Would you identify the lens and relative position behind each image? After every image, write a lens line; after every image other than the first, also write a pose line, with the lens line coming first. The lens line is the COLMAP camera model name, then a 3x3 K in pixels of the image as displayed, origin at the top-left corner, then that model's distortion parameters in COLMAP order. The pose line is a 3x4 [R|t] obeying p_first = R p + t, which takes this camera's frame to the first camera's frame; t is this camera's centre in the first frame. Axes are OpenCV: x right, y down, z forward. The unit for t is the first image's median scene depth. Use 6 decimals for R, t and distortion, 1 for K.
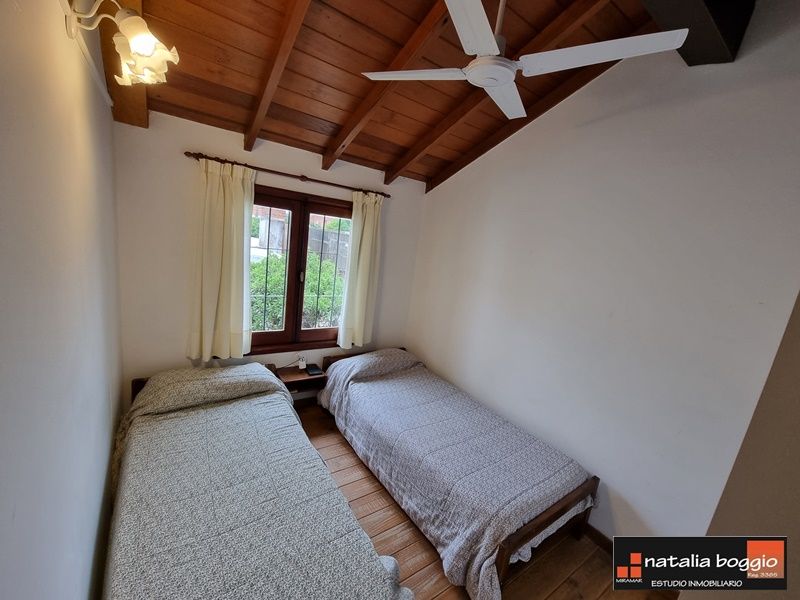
lens RADIAL K [[326.7, 0, 398.8], [0, 326.7, 302.1], [0, 0, 1]] dist [0.015594, -0.011433]
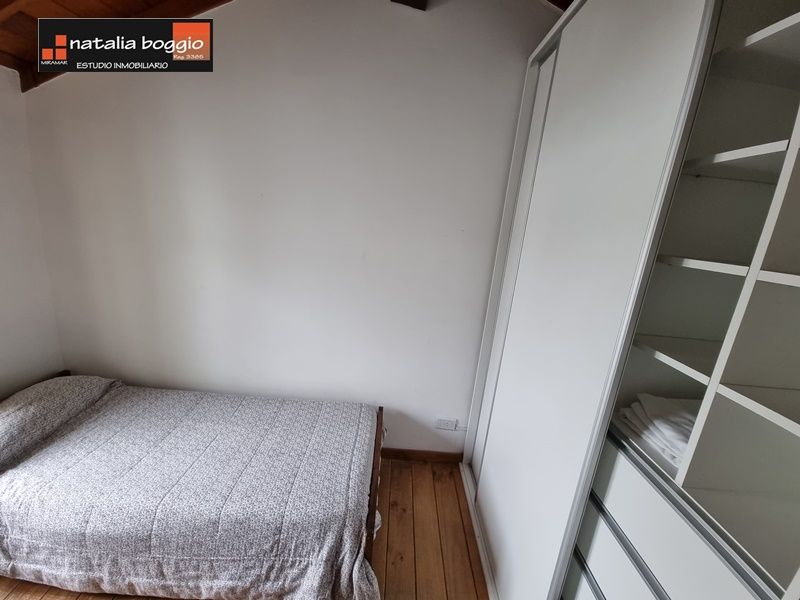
lens RADIAL K [[326.7, 0, 398.8], [0, 326.7, 302.1], [0, 0, 1]] dist [0.015594, -0.011433]
pose [[0.574169, -0.264898, 0.774699, -0.119750], [0.146169, 0.964177, 0.221355, -0.041904], [-0.805583, -0.013858, 0.592321, 0.304881]]
